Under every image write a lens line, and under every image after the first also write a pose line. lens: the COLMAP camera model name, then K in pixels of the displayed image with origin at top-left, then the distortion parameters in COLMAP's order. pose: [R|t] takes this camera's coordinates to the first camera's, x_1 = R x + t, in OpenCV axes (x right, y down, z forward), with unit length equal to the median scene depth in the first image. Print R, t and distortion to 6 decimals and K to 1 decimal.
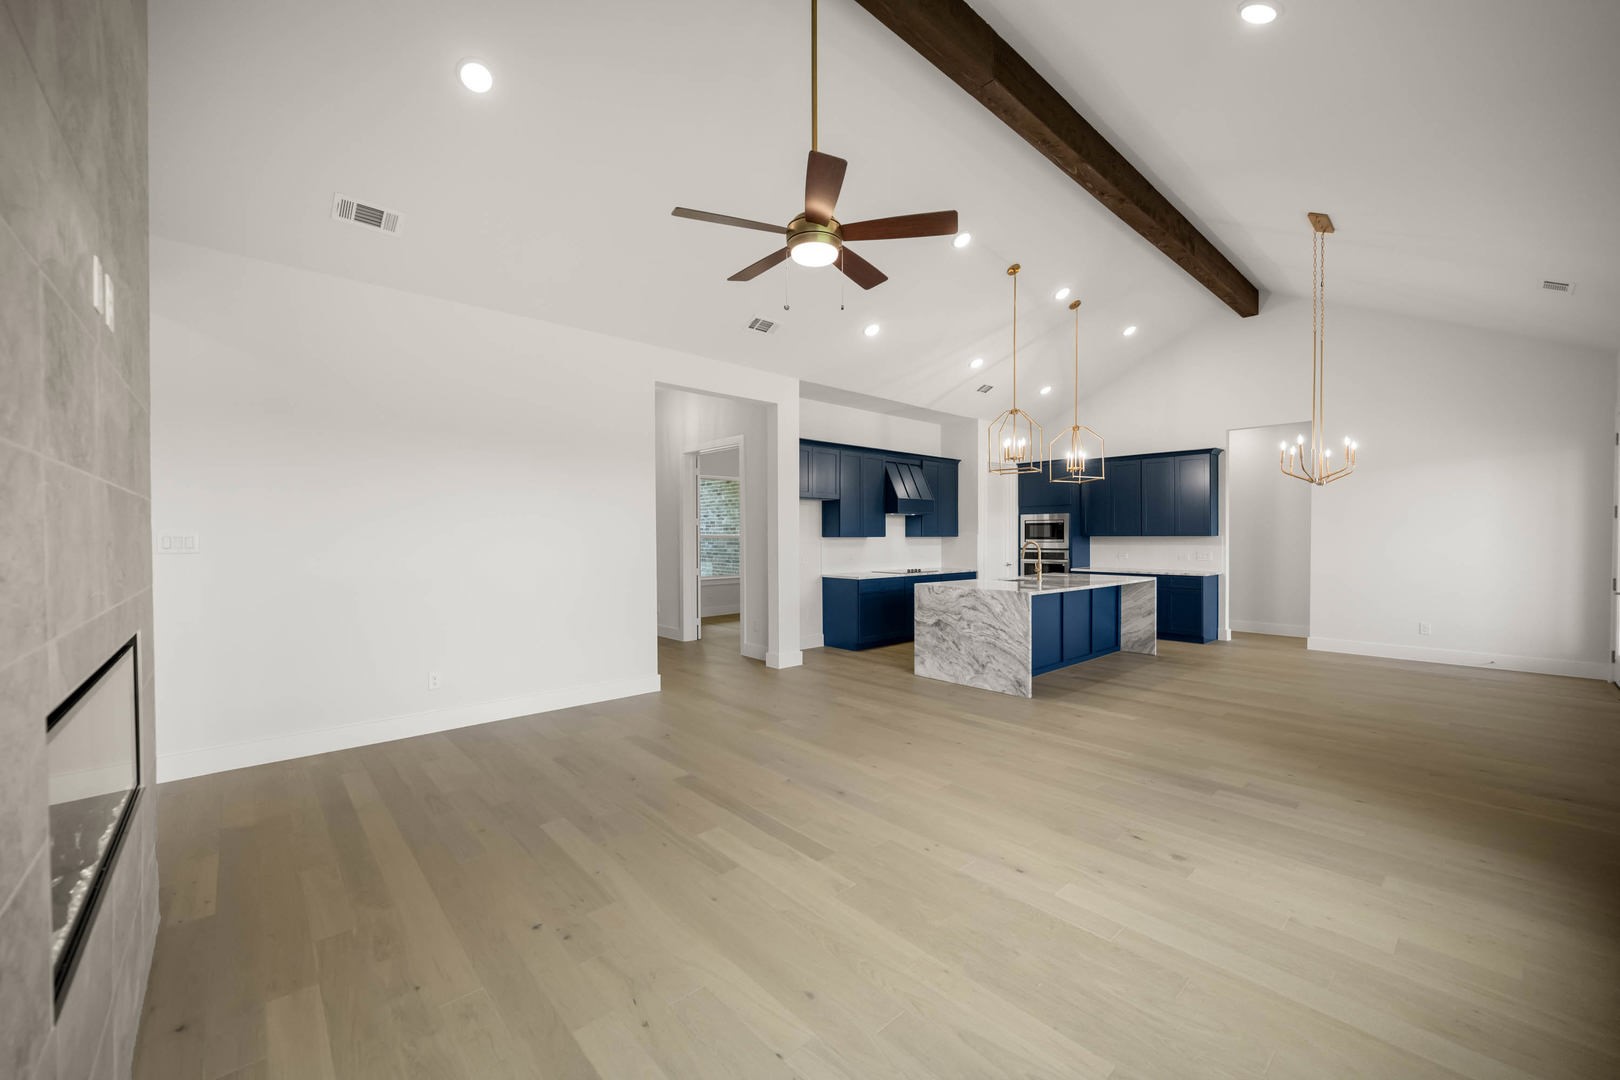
lens RADIAL K [[635.3, 0, 819.2], [0, 635.3, 536.6], [0, 0, 1]] dist [-0.004548, -0.000198]
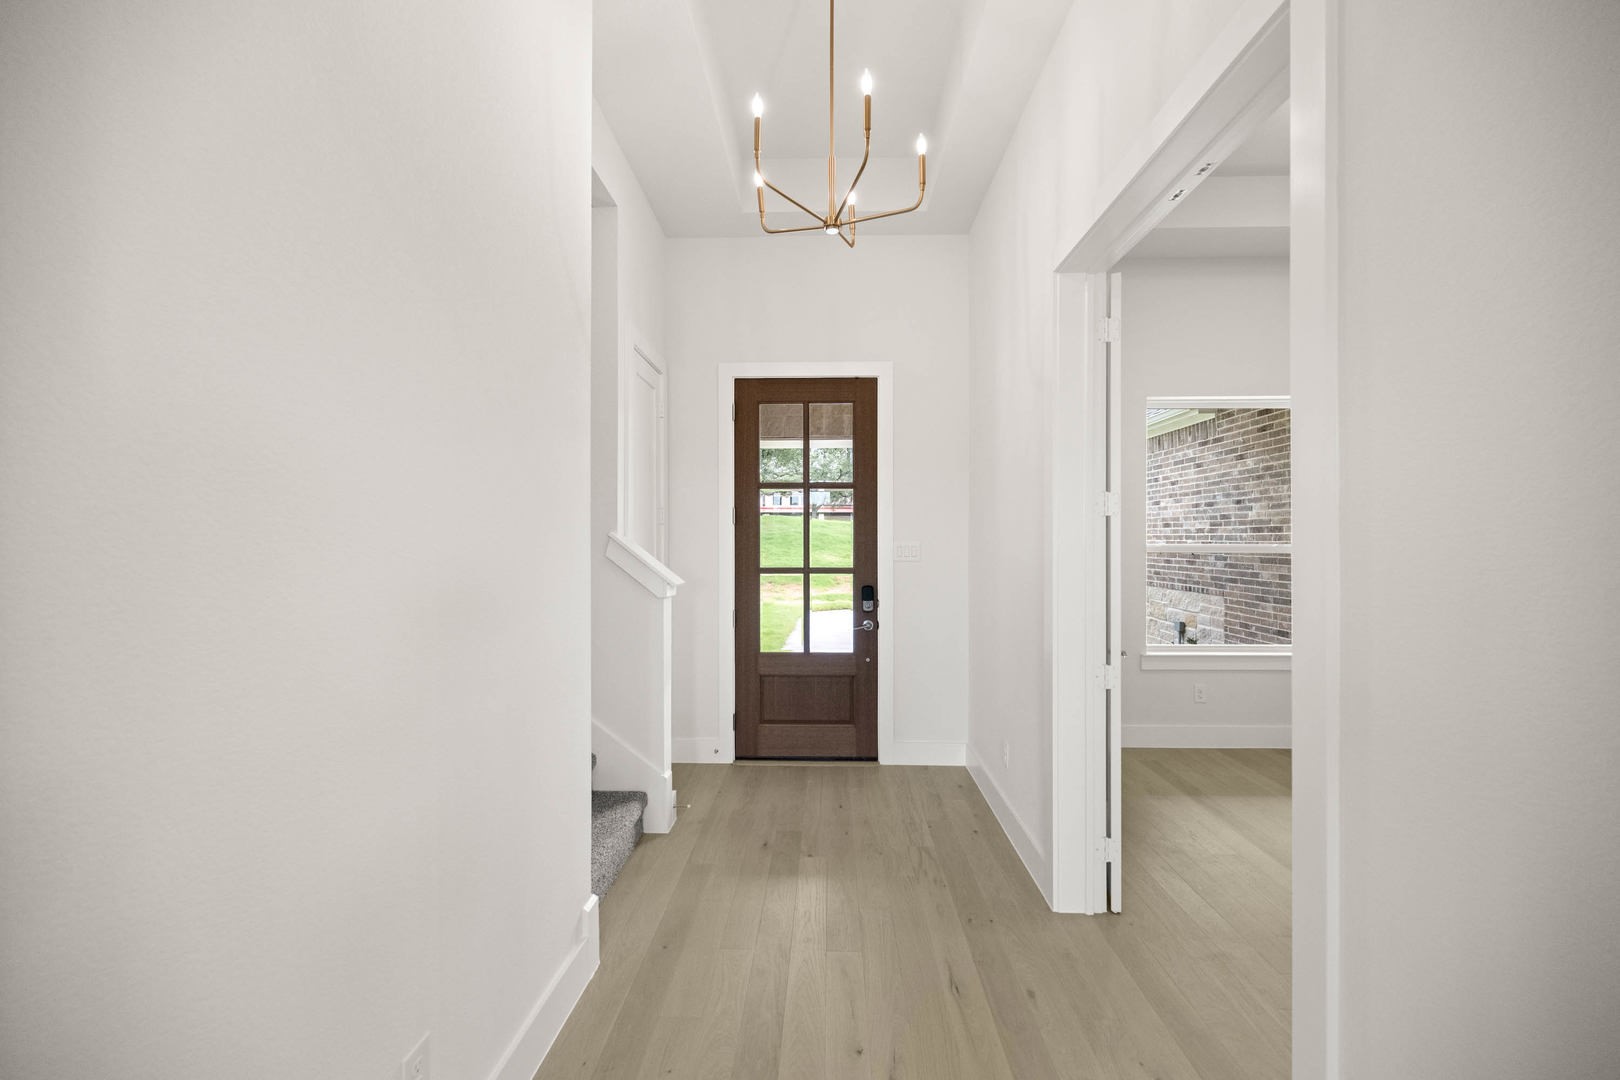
lens RADIAL K [[635.3, 0, 820.6], [0, 635.3, 531.9], [0, 0, 1]] dist [-0.004548, -0.000198]
pose [[0.726503, 0.004717, -0.687147, -0.078707], [-0.008194, 0.999965, -0.001800, -0.009355], [0.687114, 0.006938, 0.726516, 0.581557]]
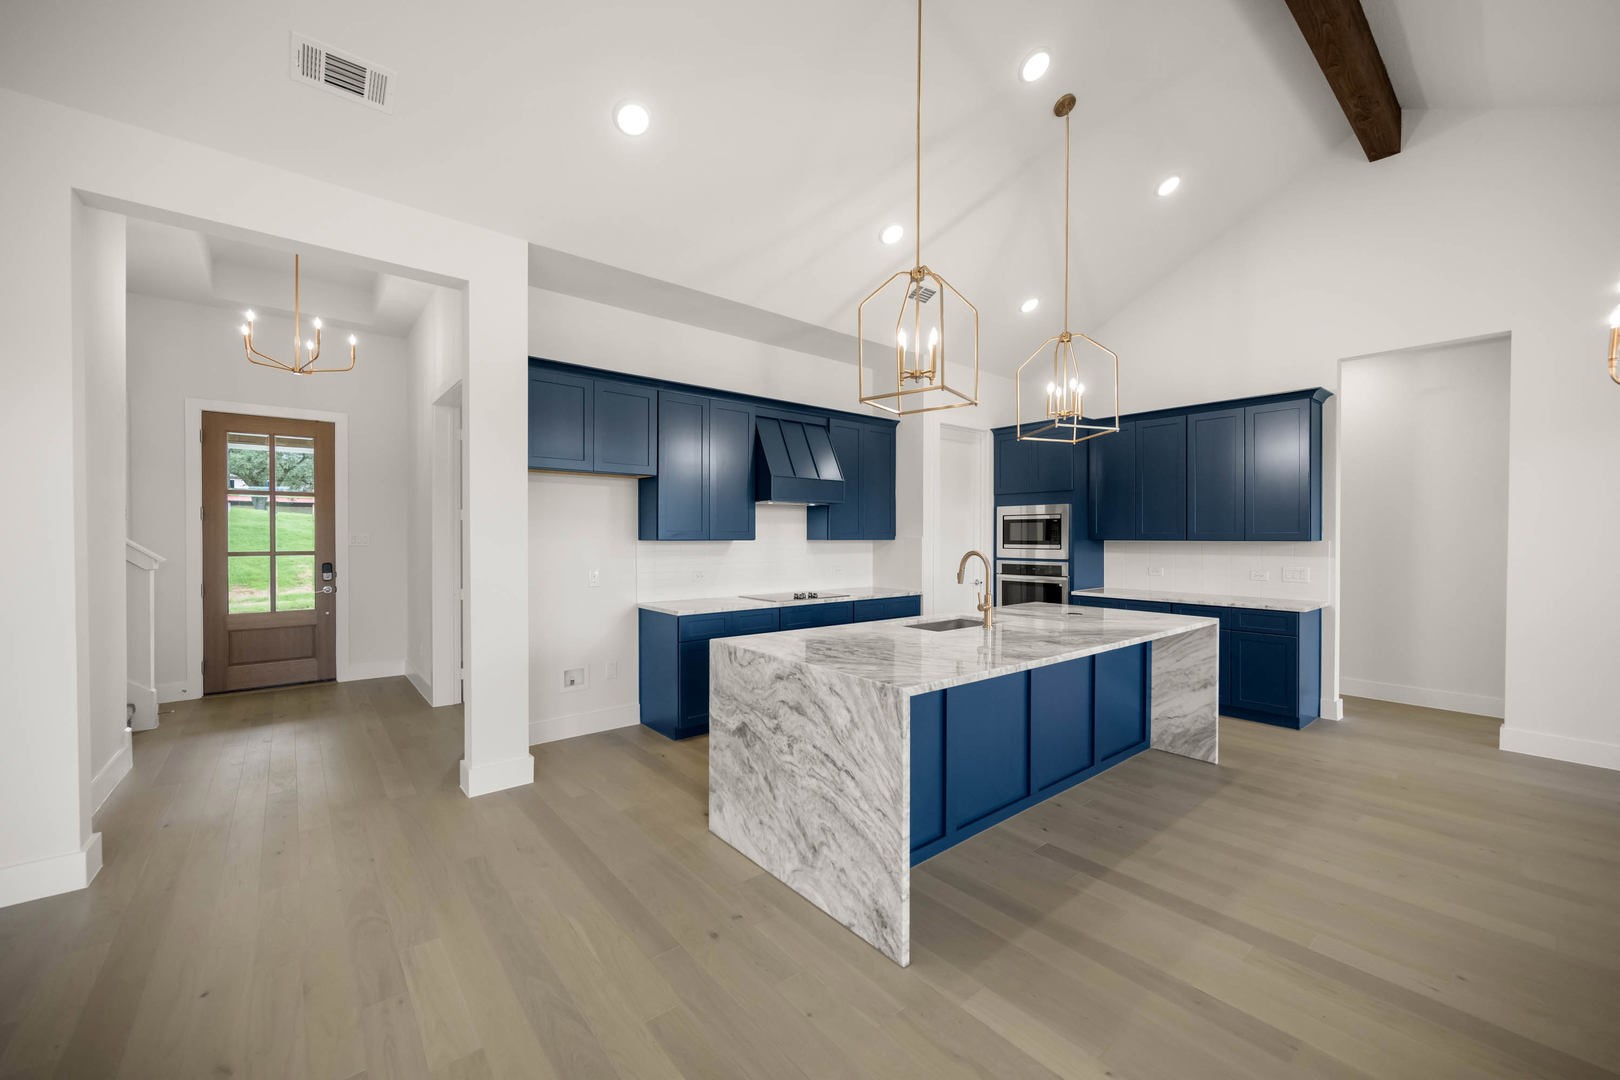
lens RADIAL K [[635.3, 0, 816.7], [0, 635.3, 536.9], [0, 0, 1]] dist [-0.004548, -0.000198]
pose [[0.998988, 0.005045, -0.044683, 0.151899], [-0.005115, 0.999986, -0.001455, -0.001796], [0.044675, 0.001682, 0.999000, 0.321421]]
